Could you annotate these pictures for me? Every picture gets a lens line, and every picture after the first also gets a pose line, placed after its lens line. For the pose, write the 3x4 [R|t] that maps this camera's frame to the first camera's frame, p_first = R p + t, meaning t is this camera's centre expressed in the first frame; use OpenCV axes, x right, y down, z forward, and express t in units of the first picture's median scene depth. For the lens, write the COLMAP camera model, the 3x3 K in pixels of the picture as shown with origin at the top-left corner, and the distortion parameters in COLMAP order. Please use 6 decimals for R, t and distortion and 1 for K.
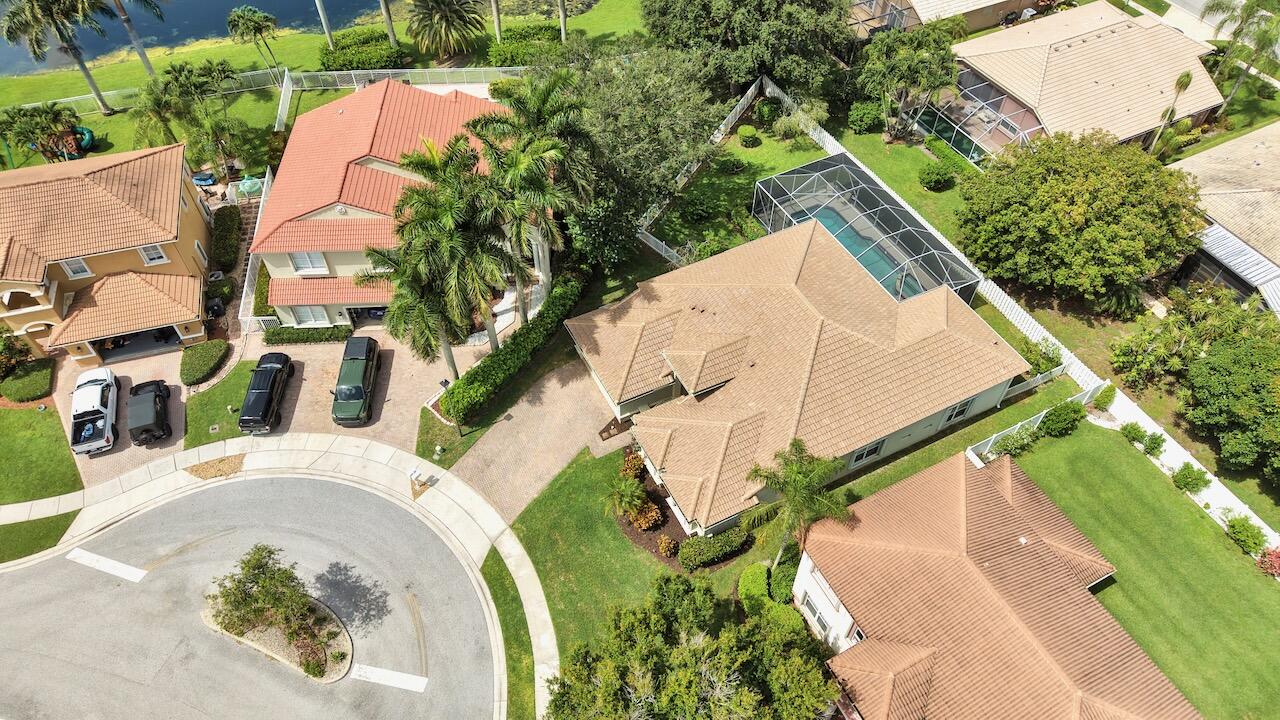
lens RADIAL K [[852.8, 0, 640.0], [0, 852.8, 360.0], [0, 0, 1]] dist [0.055501, -0.070415]
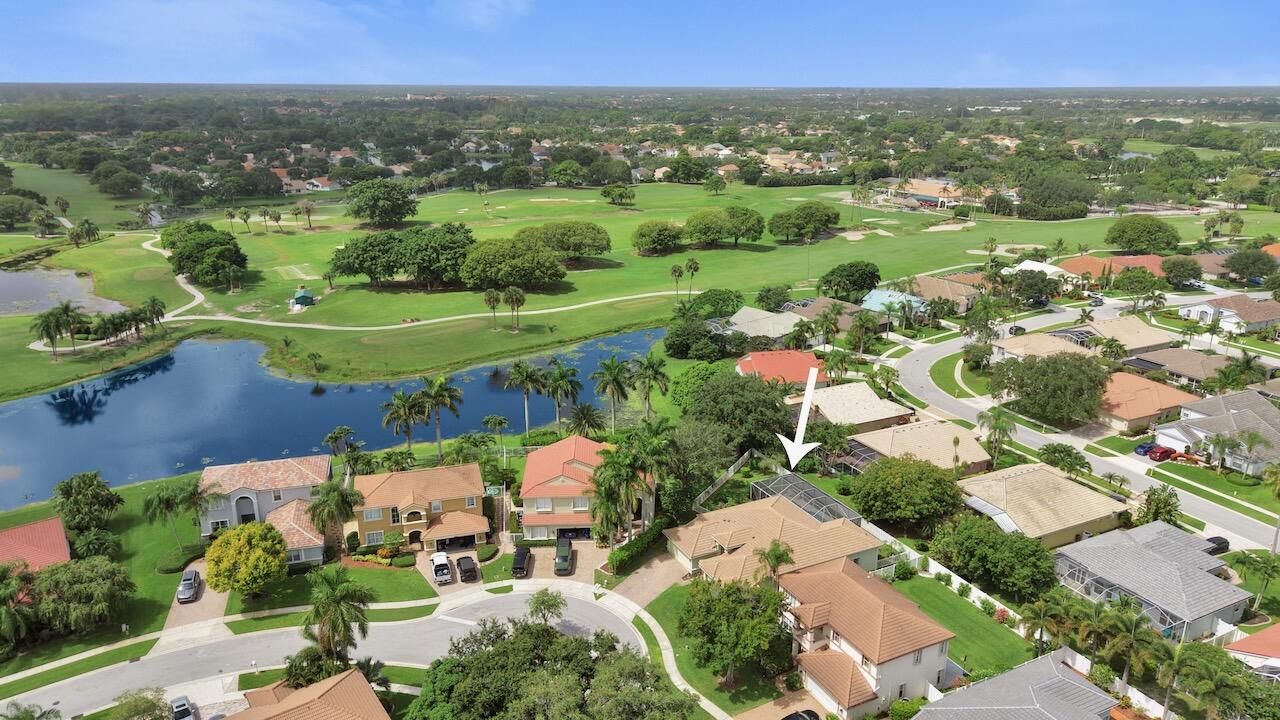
lens RADIAL K [[858.0, 0, 640.0], [0, 858.0, 360.0], [0, 0, 1]] dist [0.072049, -0.073209]
pose [[0.999983, -0.000573, -0.005774, -0.135618], [-0.002598, 0.845611, -0.533793, 0.745778], [0.005188, 0.533799, 0.845595, -1.033918]]
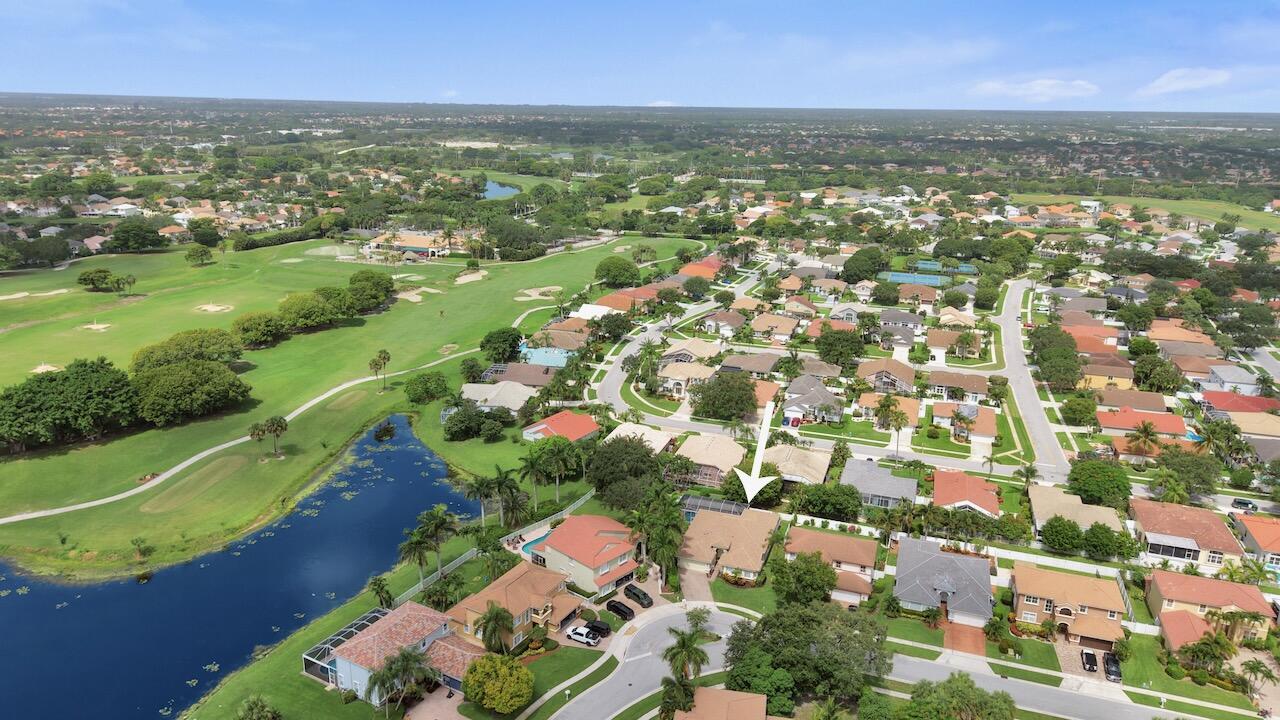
lens RADIAL K [[858.0, 0, 640.0], [0, 858.0, 360.0], [0, 0, 1]] dist [0.072049, -0.073209]
pose [[0.723002, -0.195170, 0.662705, -2.175240], [0.523194, 0.781125, -0.340752, 0.411943], [-0.451151, 0.593087, 0.666867, -1.492211]]
